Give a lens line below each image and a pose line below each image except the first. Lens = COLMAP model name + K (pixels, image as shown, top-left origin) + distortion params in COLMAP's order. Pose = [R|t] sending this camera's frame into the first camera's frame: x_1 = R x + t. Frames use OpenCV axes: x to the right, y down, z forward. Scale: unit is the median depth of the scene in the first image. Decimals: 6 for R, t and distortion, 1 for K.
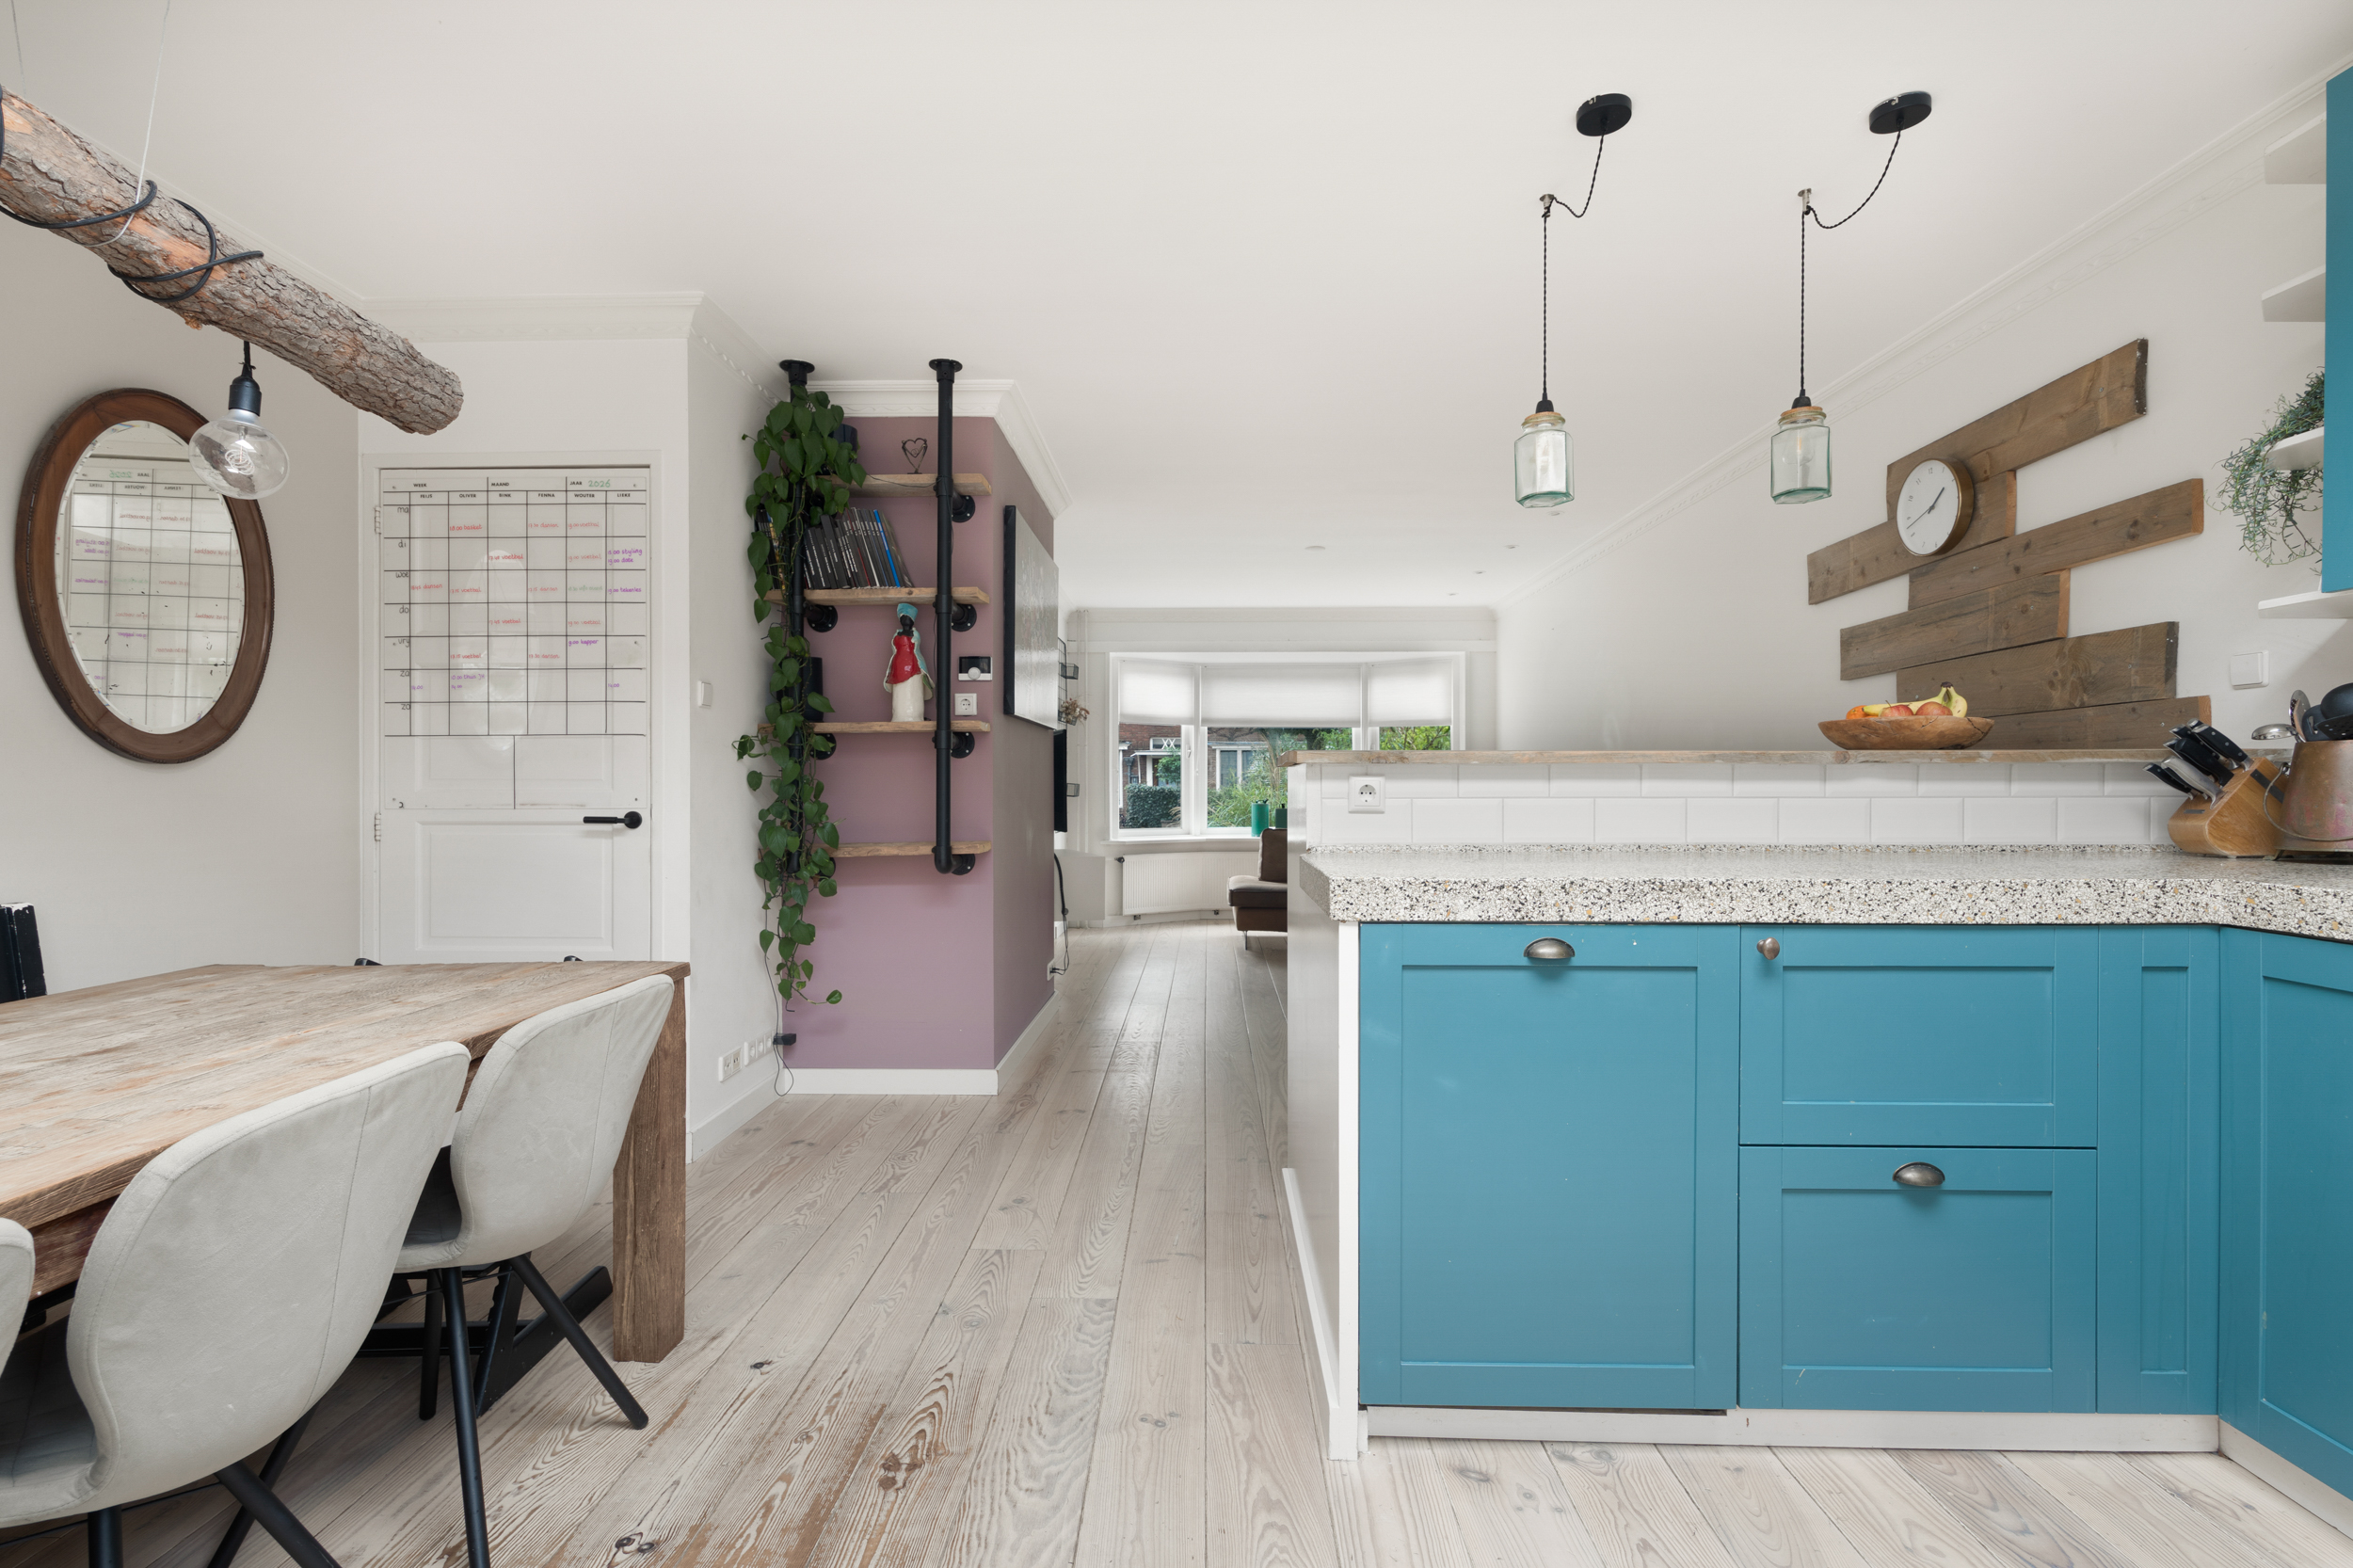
lens RADIAL K [[1069.3, 0, 1172.5], [0, 1069.3, 789.9], [0, 0, 1]] dist [0.003077, 0.000414]
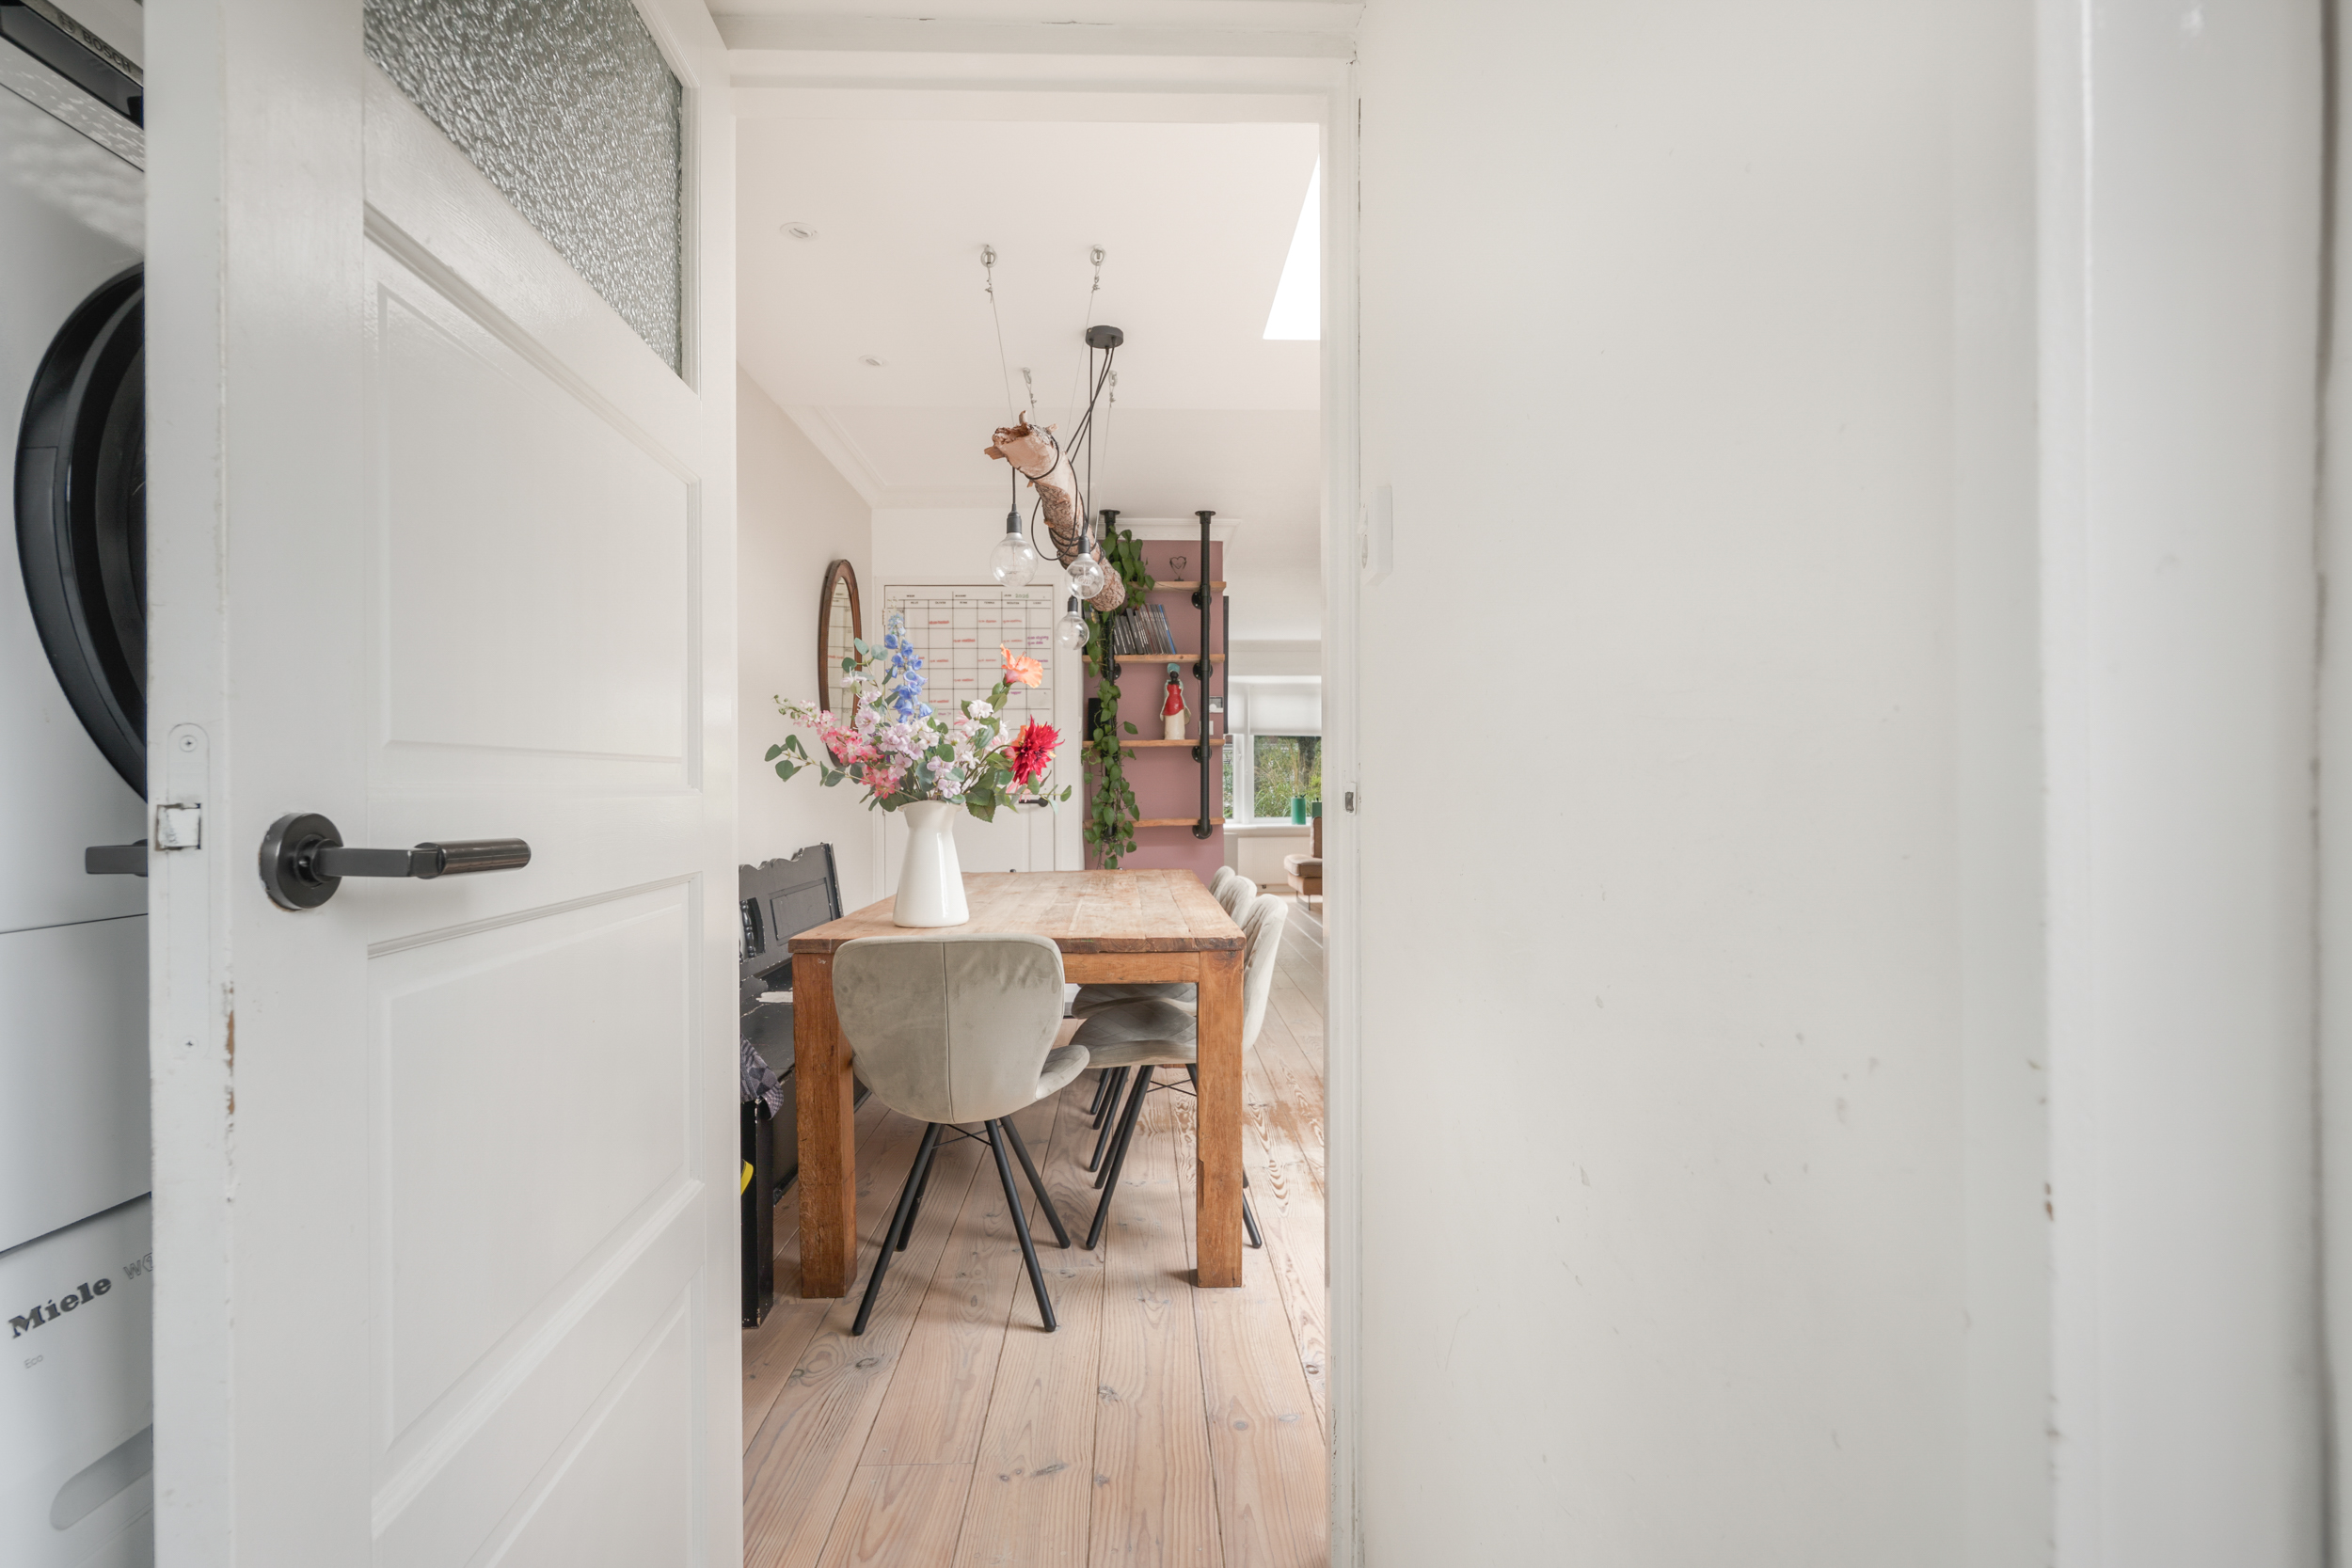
lens RADIAL K [[1100.5, 0, 1161.7], [0, 1100.5, 791.5], [0, 0, 1]] dist [-0.000409, 0.000499]
pose [[0.998310, -0.001826, 0.058077, -0.392783], [0.001836, 0.999998, -0.000121, 0.012133], [-0.058077, 0.000228, 0.998312, -0.643897]]
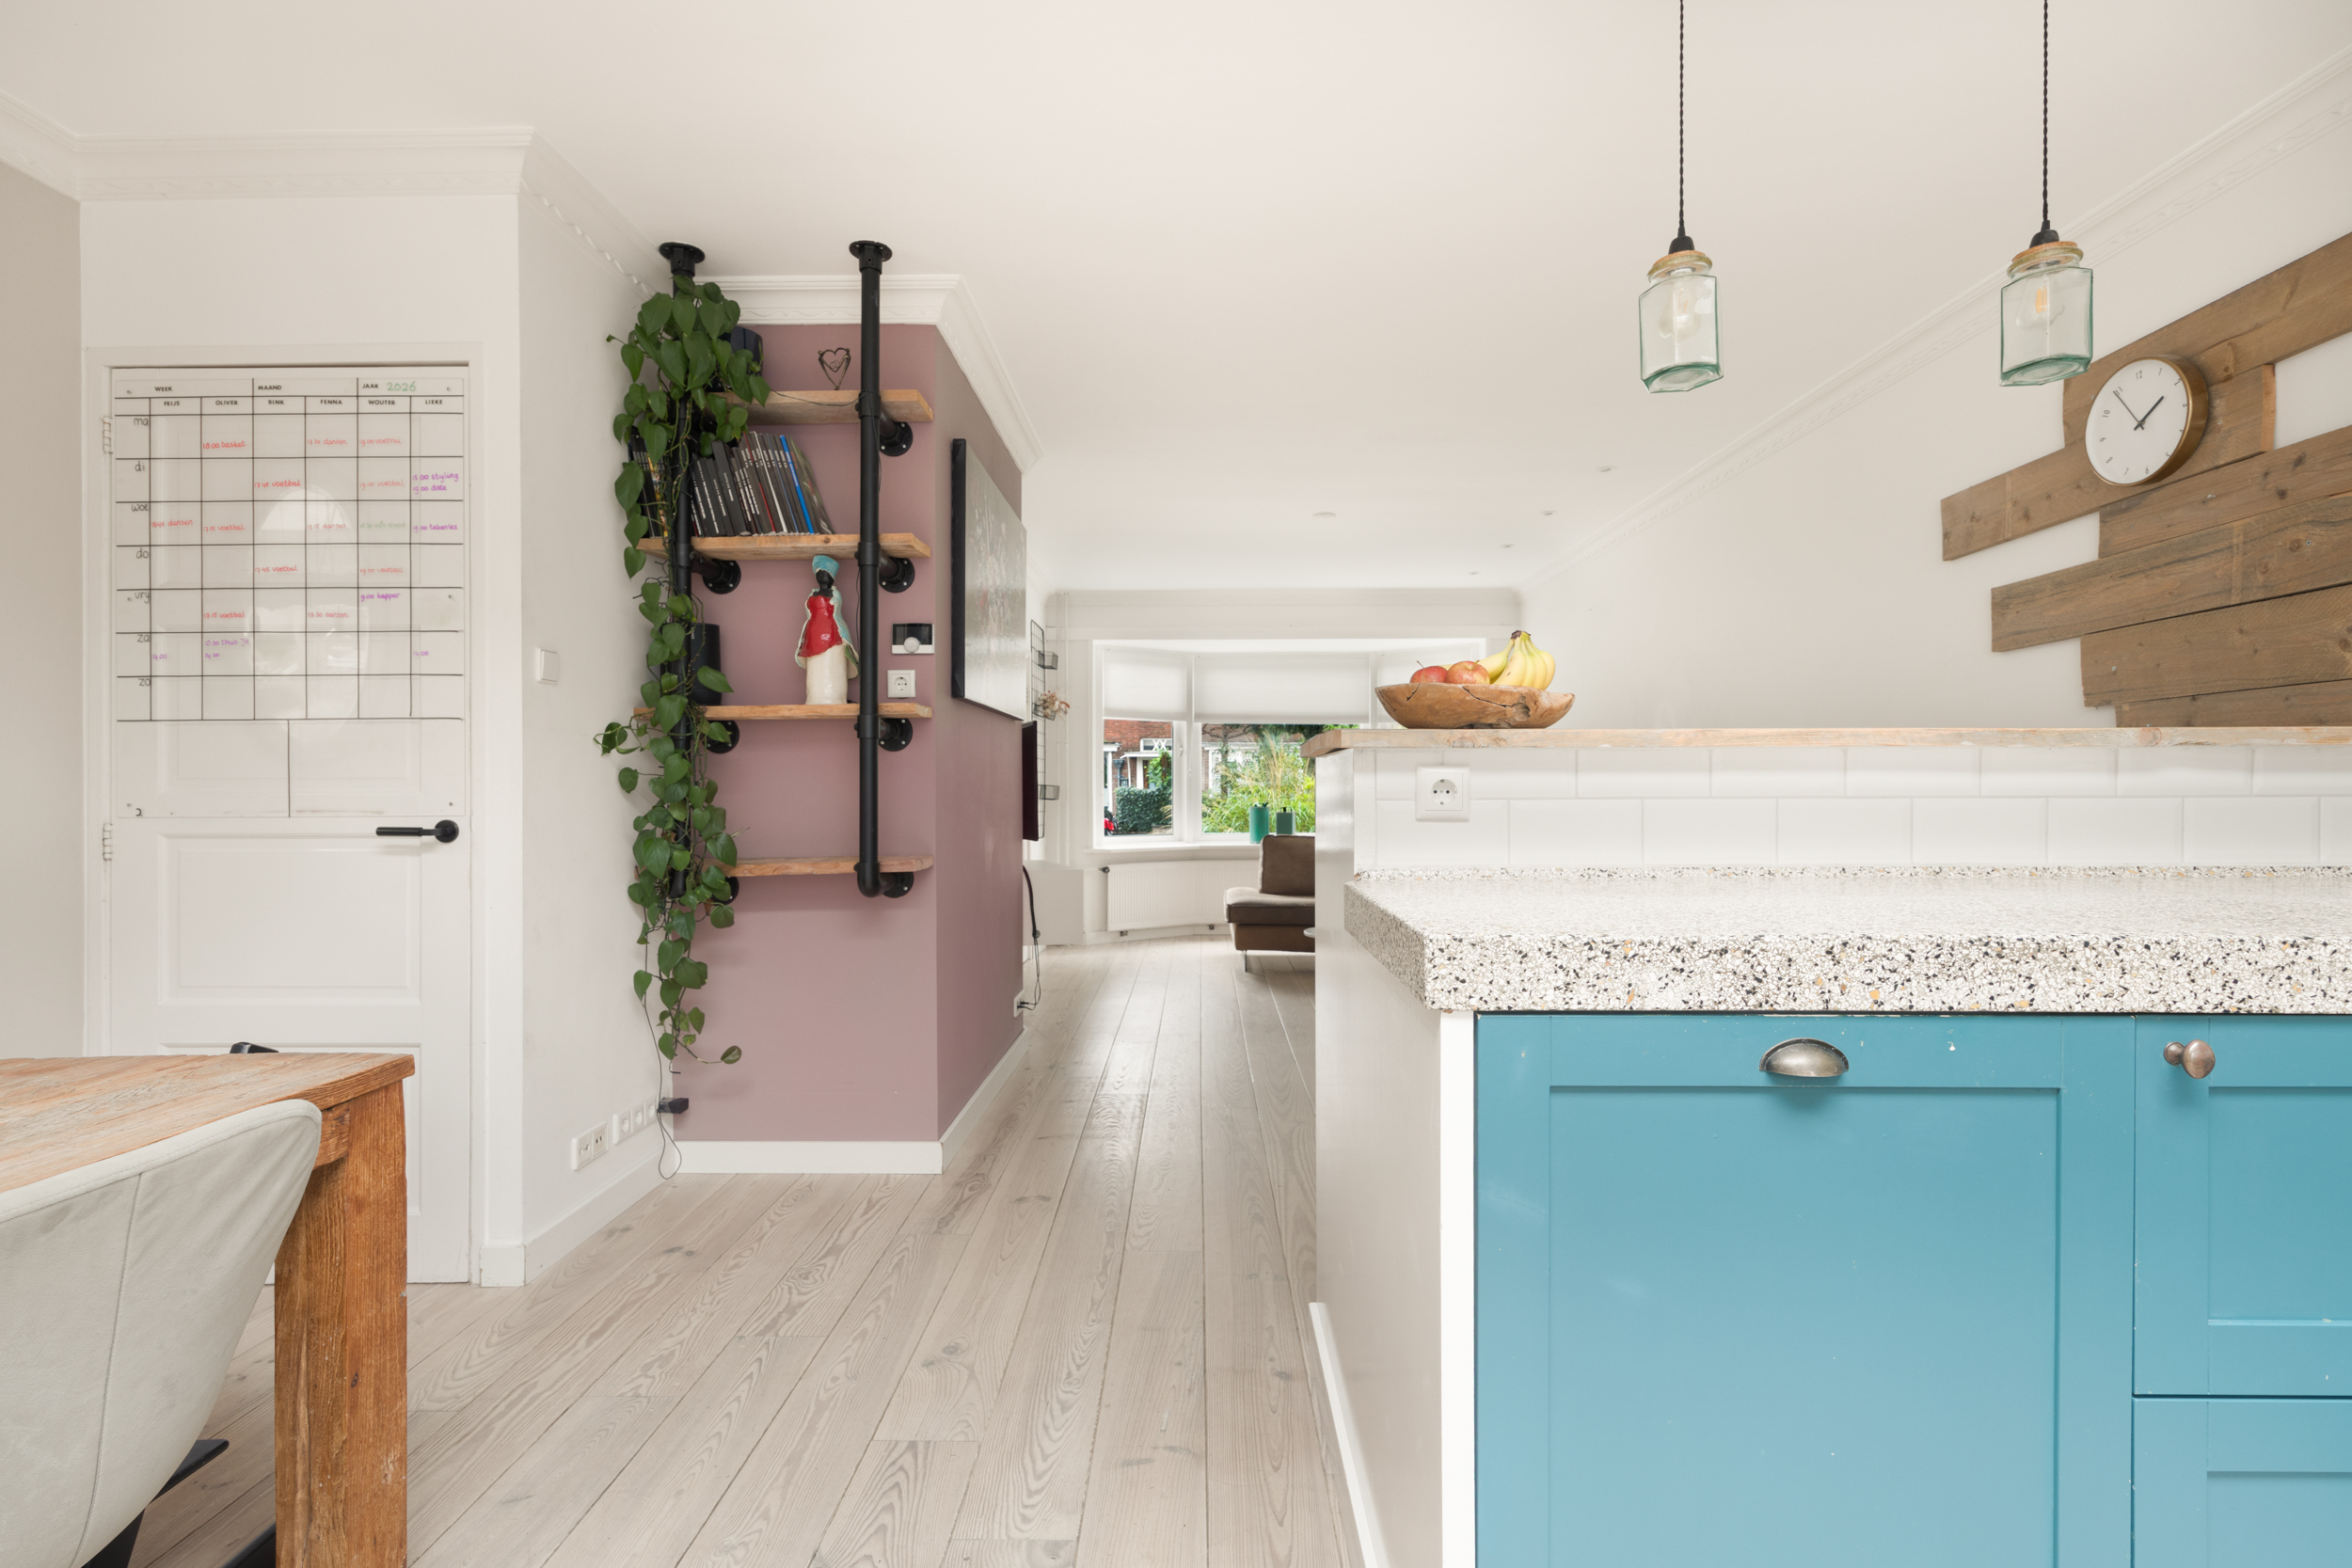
lens RADIAL K [[1088.8, 0, 1178.4], [0, 1088.8, 789.9], [0, 0, 1]] dist [-0.001042, 0.001245]
pose [[0.999911, -0.002409, 0.013147, 0.002765], [0.002446, 0.999993, -0.002764, 0.002131], [-0.013140, 0.002796, 0.999910, 0.208910]]
